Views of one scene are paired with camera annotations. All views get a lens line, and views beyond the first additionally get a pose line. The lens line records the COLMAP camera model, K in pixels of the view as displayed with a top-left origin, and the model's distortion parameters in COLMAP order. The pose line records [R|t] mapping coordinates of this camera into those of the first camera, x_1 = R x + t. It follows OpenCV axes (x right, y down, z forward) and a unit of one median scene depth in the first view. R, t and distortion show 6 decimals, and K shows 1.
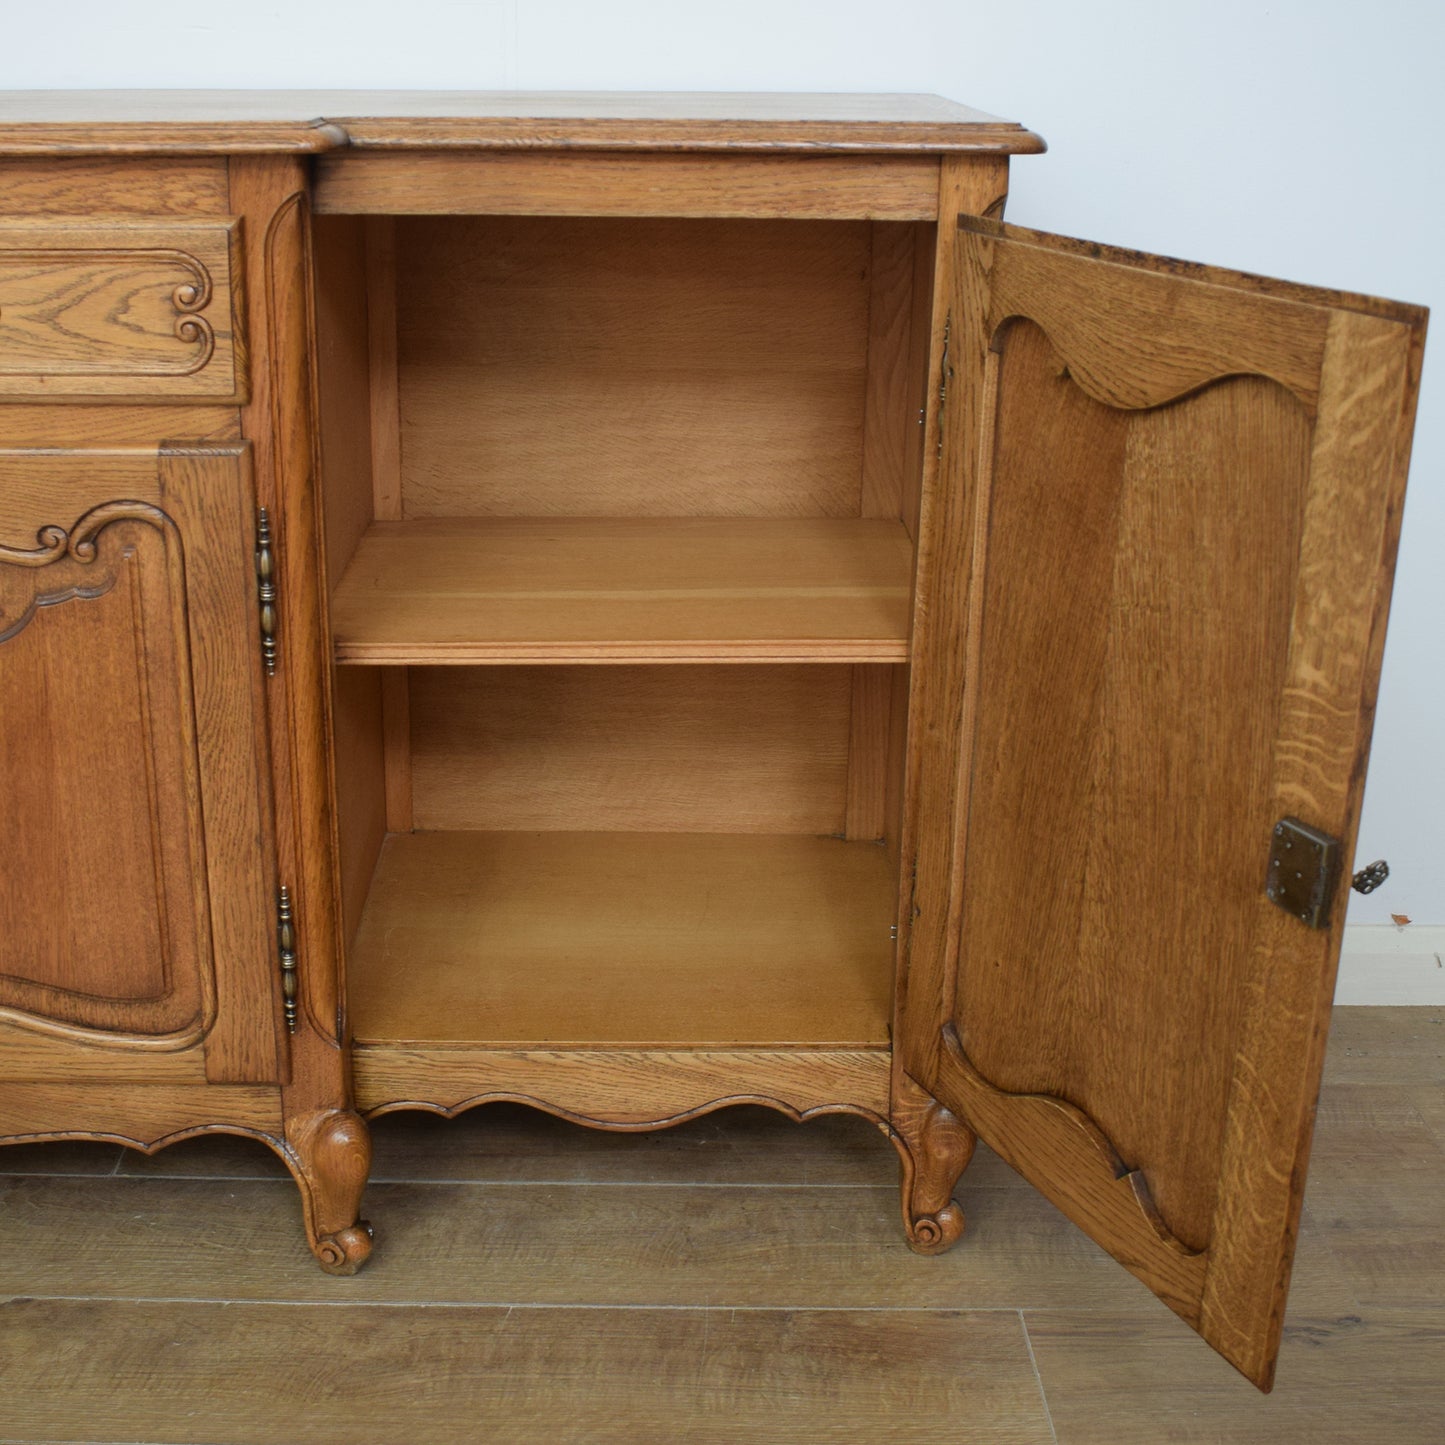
lens RADIAL K [[1998.0, 0, 635.0], [0, 1998.0, 705.1], [0, 0, 1]] dist [-0.097703, 0.000000]
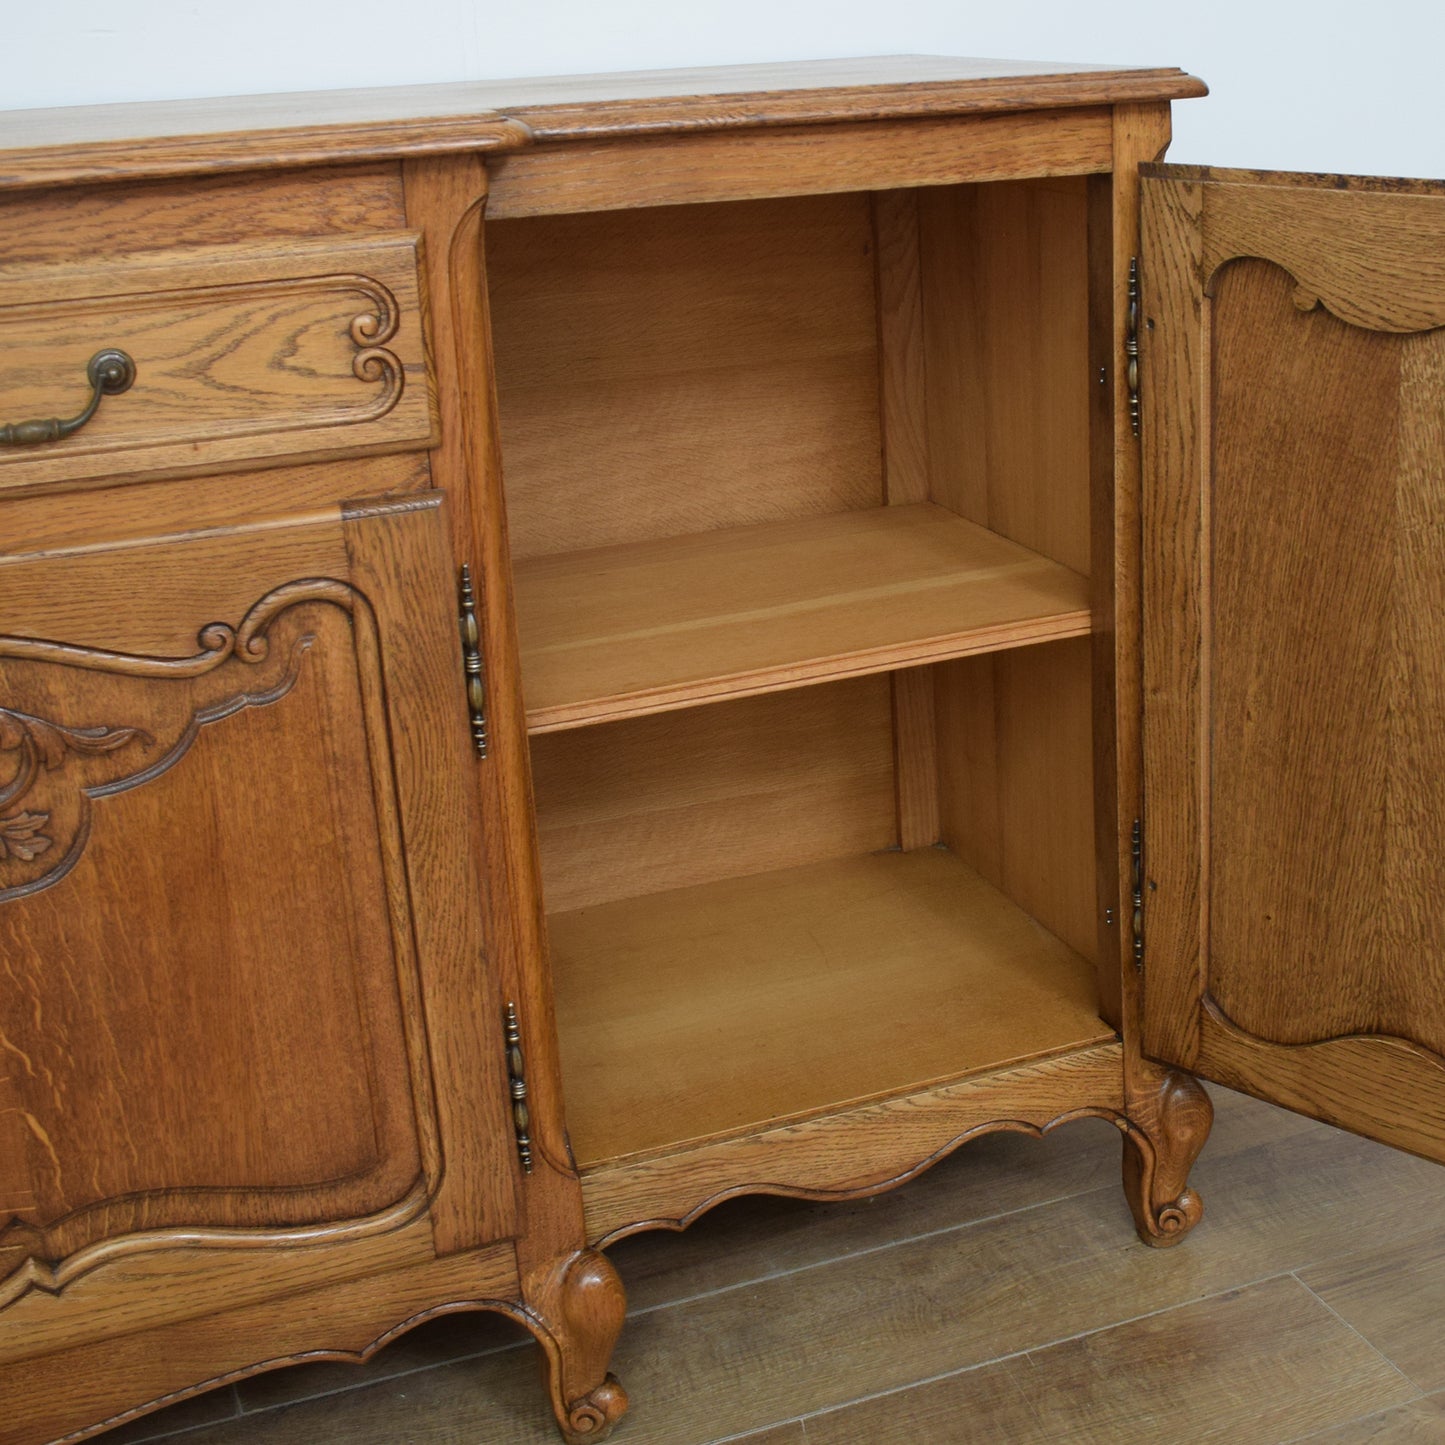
lens RADIAL K [[2187.9, 0, 921.5], [0, 2187.9, 639.8], [0, 0, 1]] dist [-0.094976, 0.000000]
pose [[0.912942, -0.158208, 0.376175, -0.349047], [0.176542, 0.984186, -0.014530, -0.018130], [-0.367928, 0.079675, 0.926435, 0.058358]]
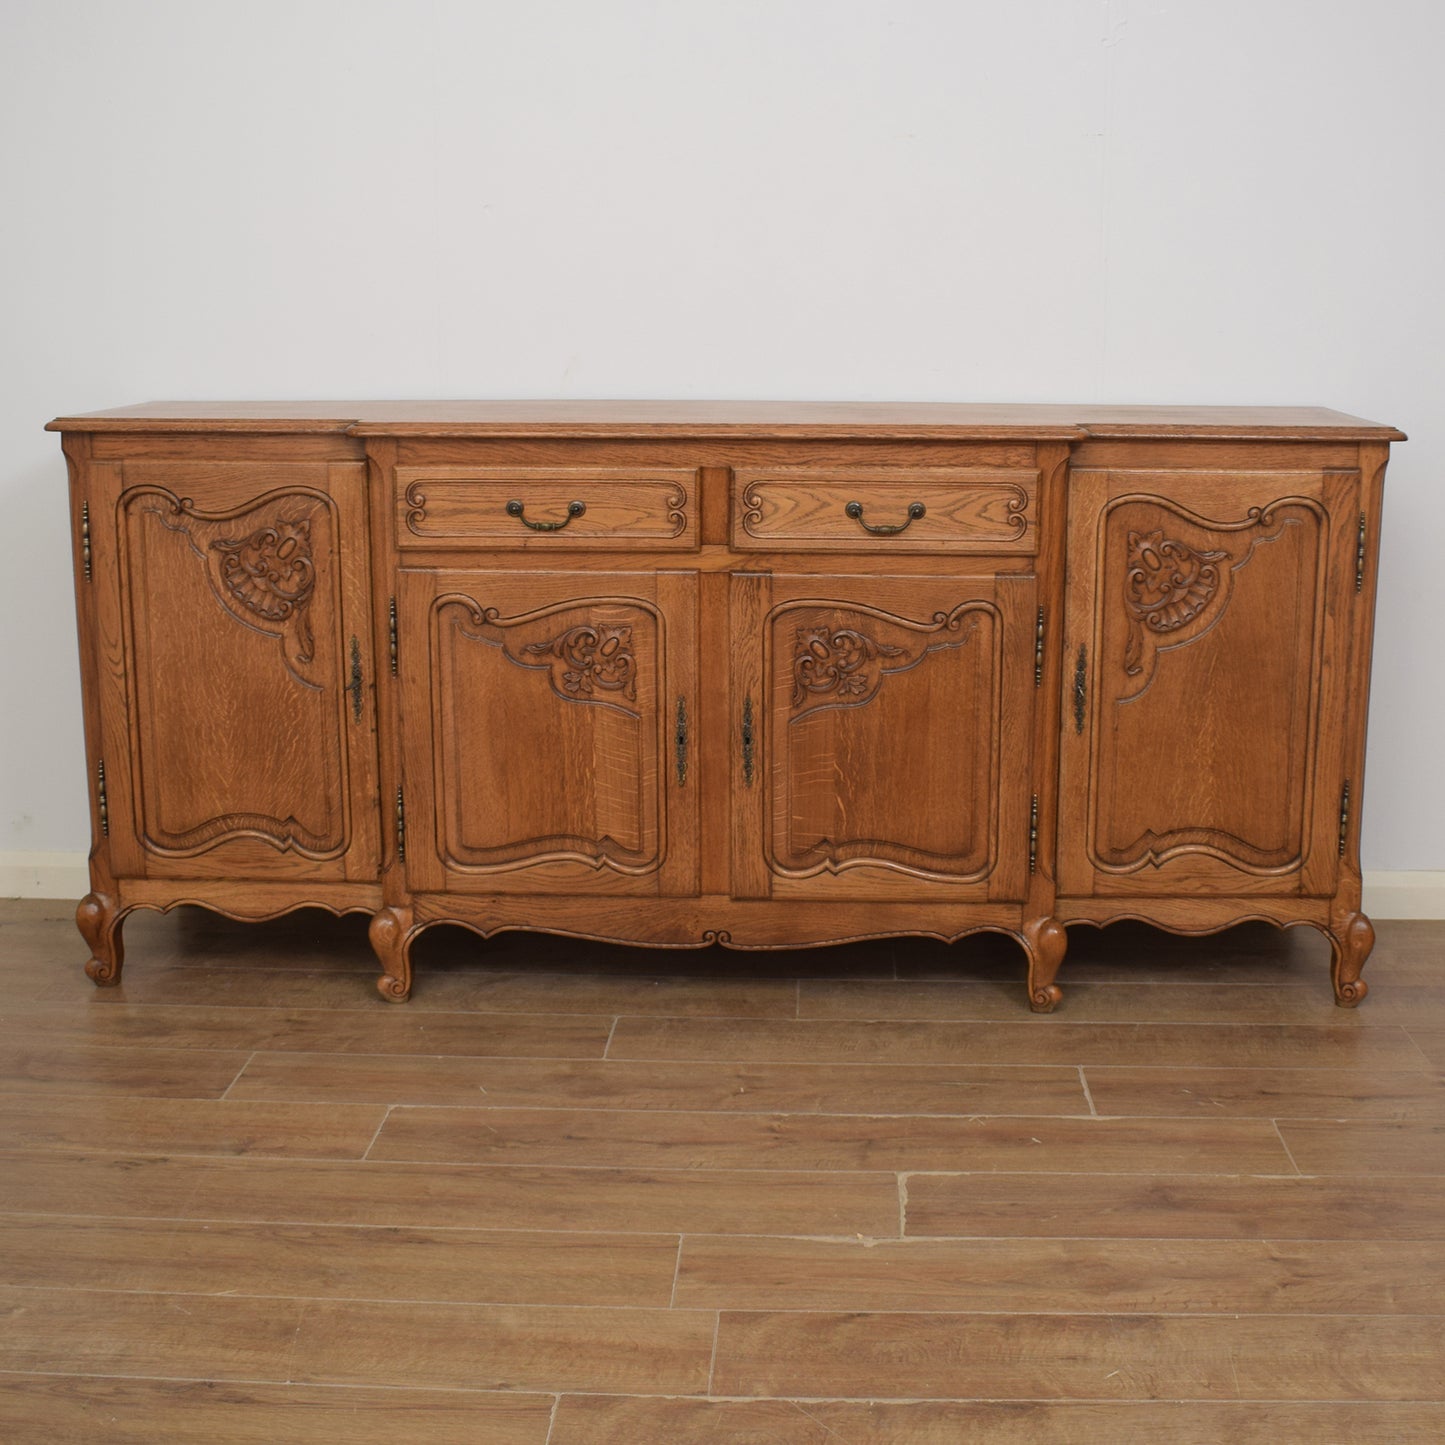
lens RADIAL K [[1998.0, 0, 779.5], [0, 1998.0, 693.8], [0, 0, 1]] dist [-0.097703, 0.000000]
pose [[0.999697, 0.001417, -0.024580, -0.393805], [-0.004507, 0.992005, -0.126119, 0.250381], [0.024204, 0.126192, 0.991711, -1.040574]]
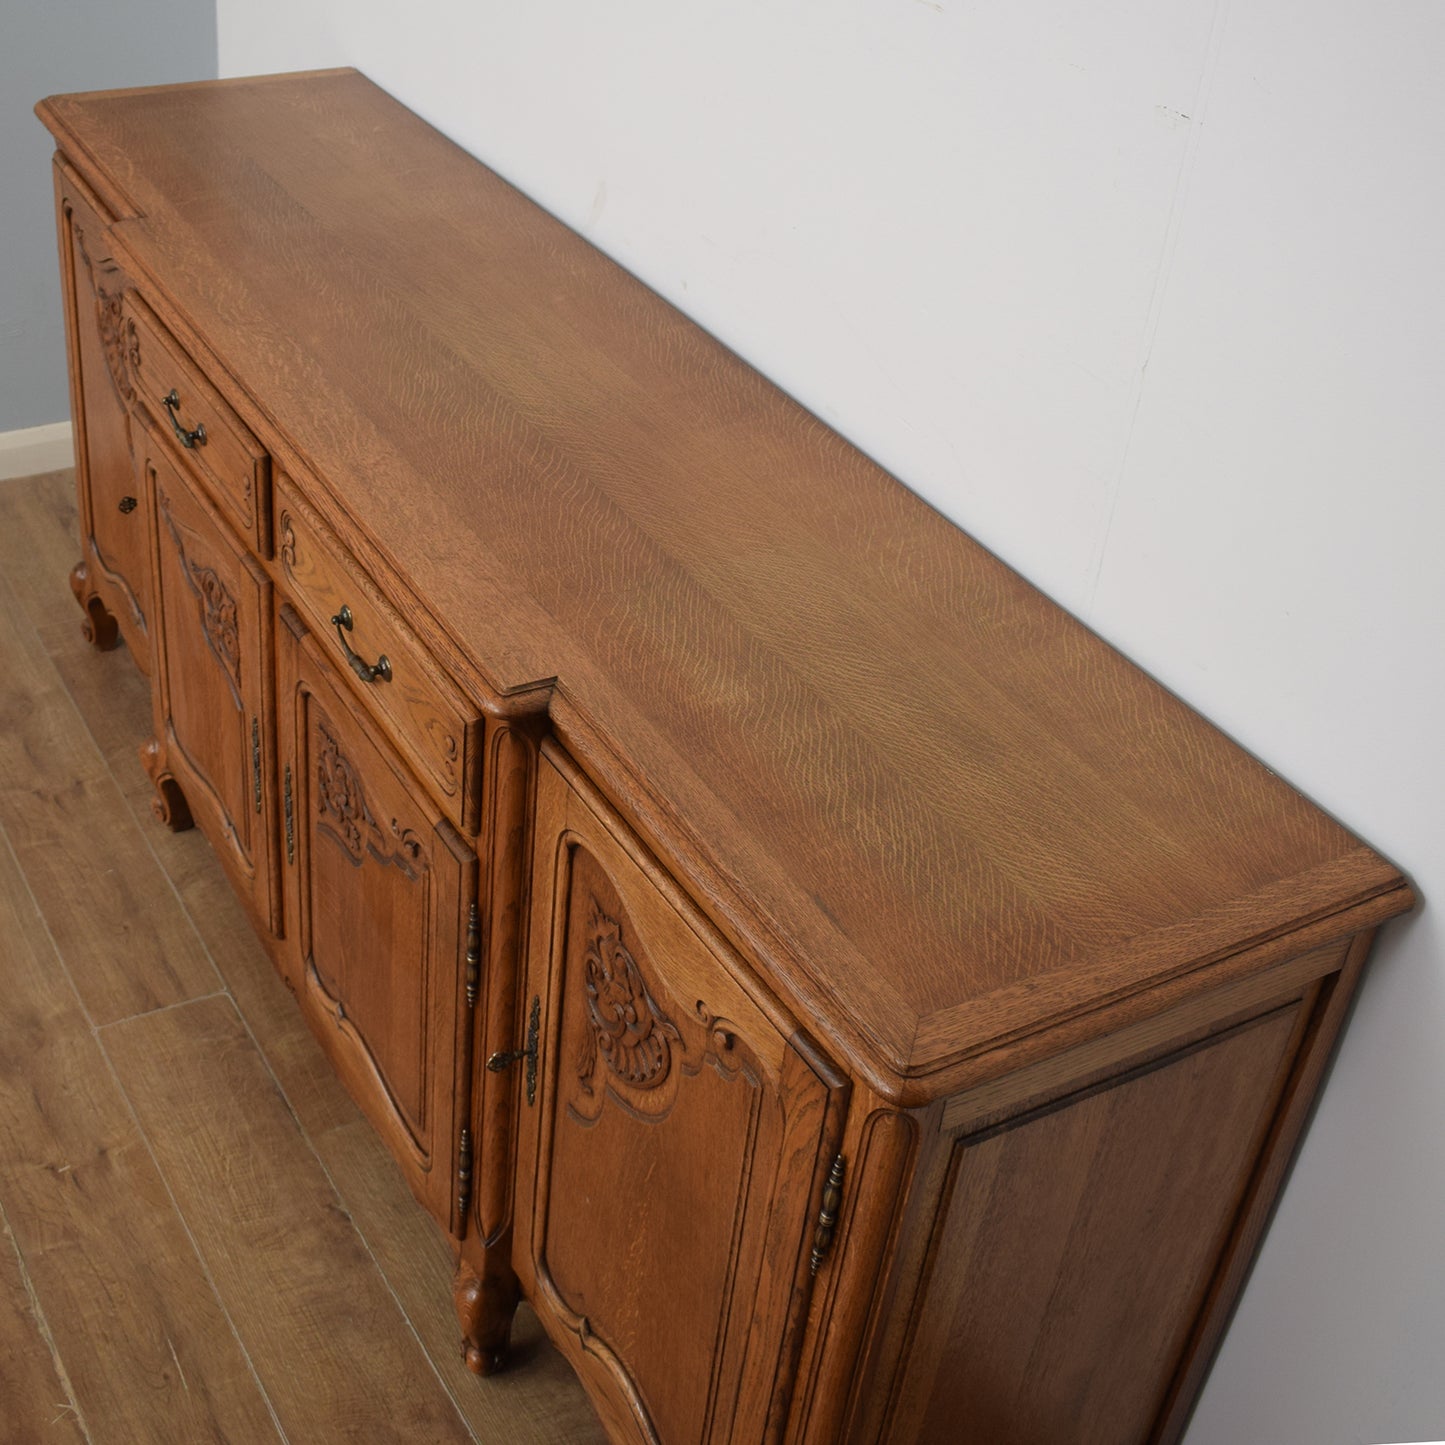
lens RADIAL K [[1998.0, 0, 541.8], [0, 1998.0, 638.4], [0, 0, 1]] dist [-0.097703, 0.000000]
pose [[0.464637, 0.500745, -0.730320, 0.646390], [-0.333172, 0.863008, 0.379755, -0.710491], [0.820432, 0.066874, 0.567820, 0.288884]]
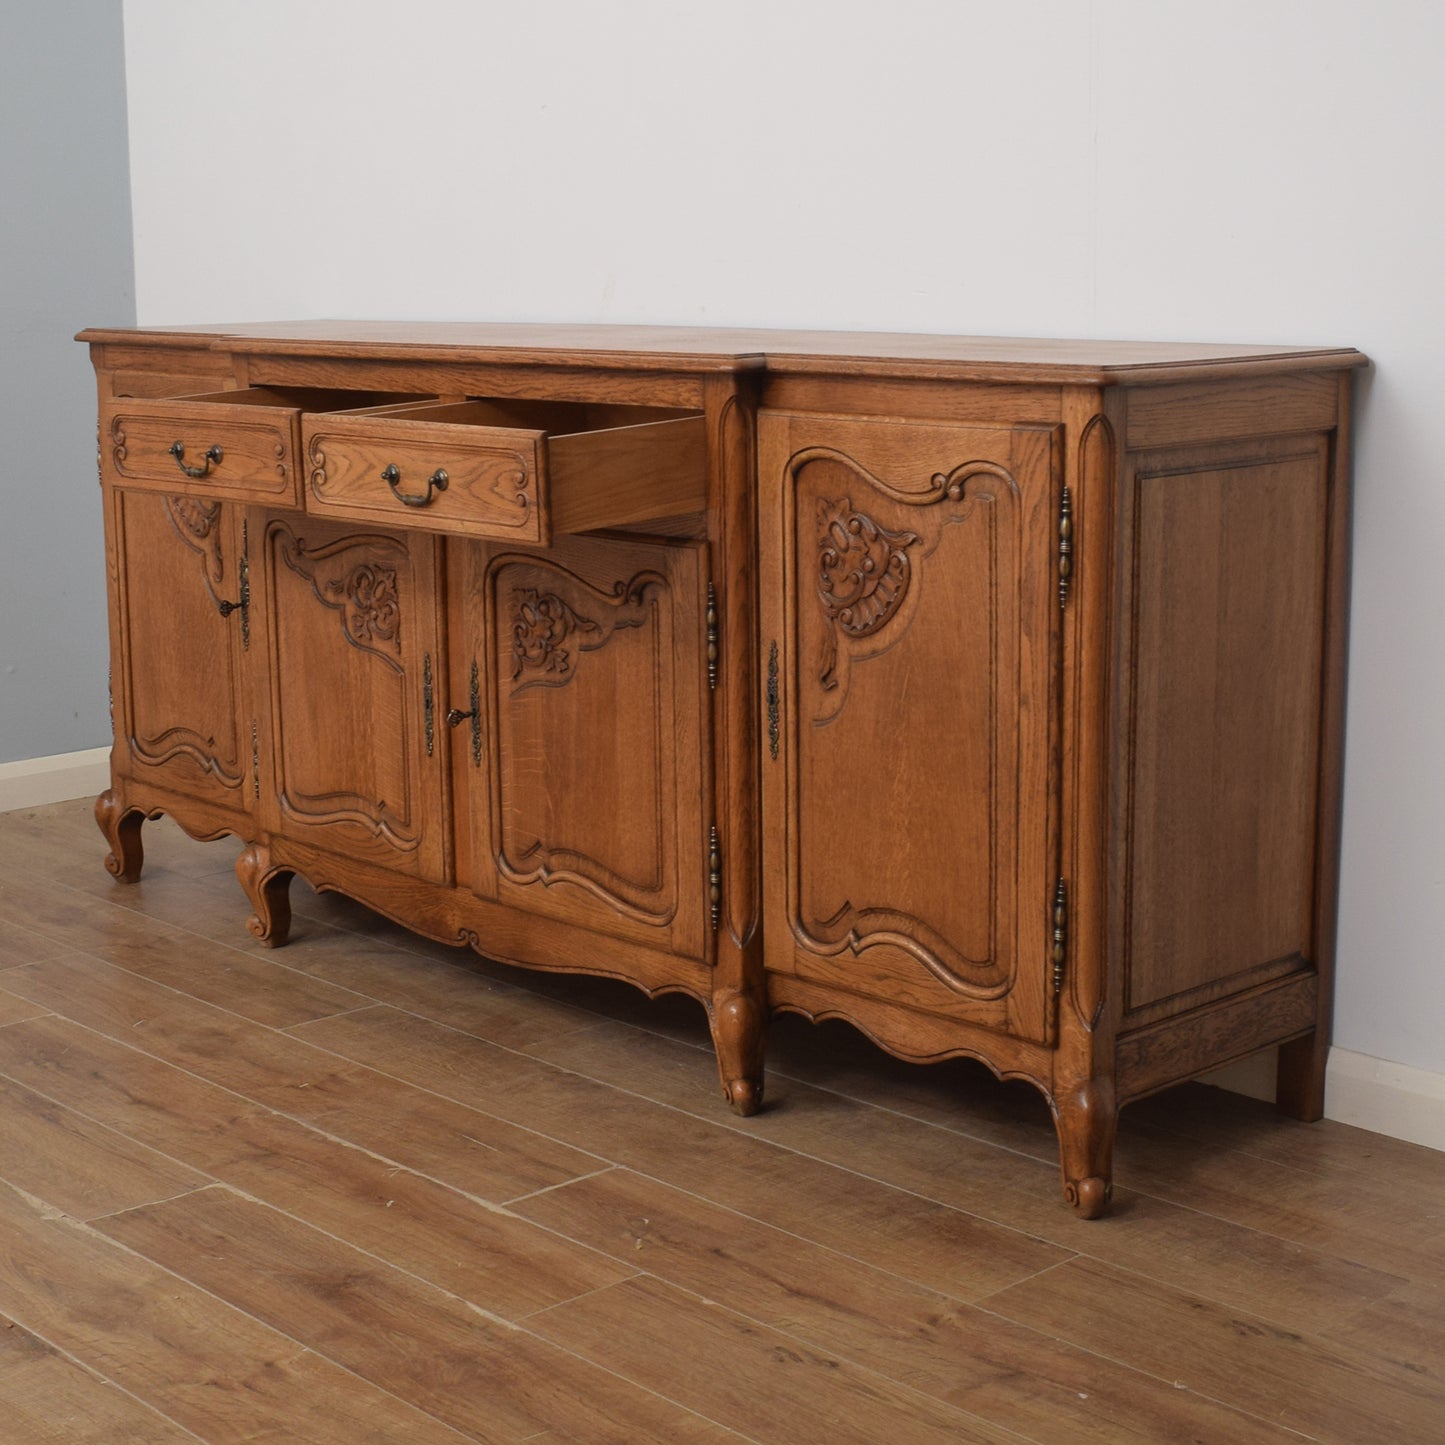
lens RADIAL K [[2544.7, 0, 580.6], [0, 2544.7, 700.0], [0, 0, 1]] dist [-0.093987, 0.000000]
pose [[0.658450, 0.118620, -0.743218, 1.261035], [-0.222164, 0.974132, -0.041350, 0.101667], [0.719087, 0.192343, 0.667771, -0.445473]]
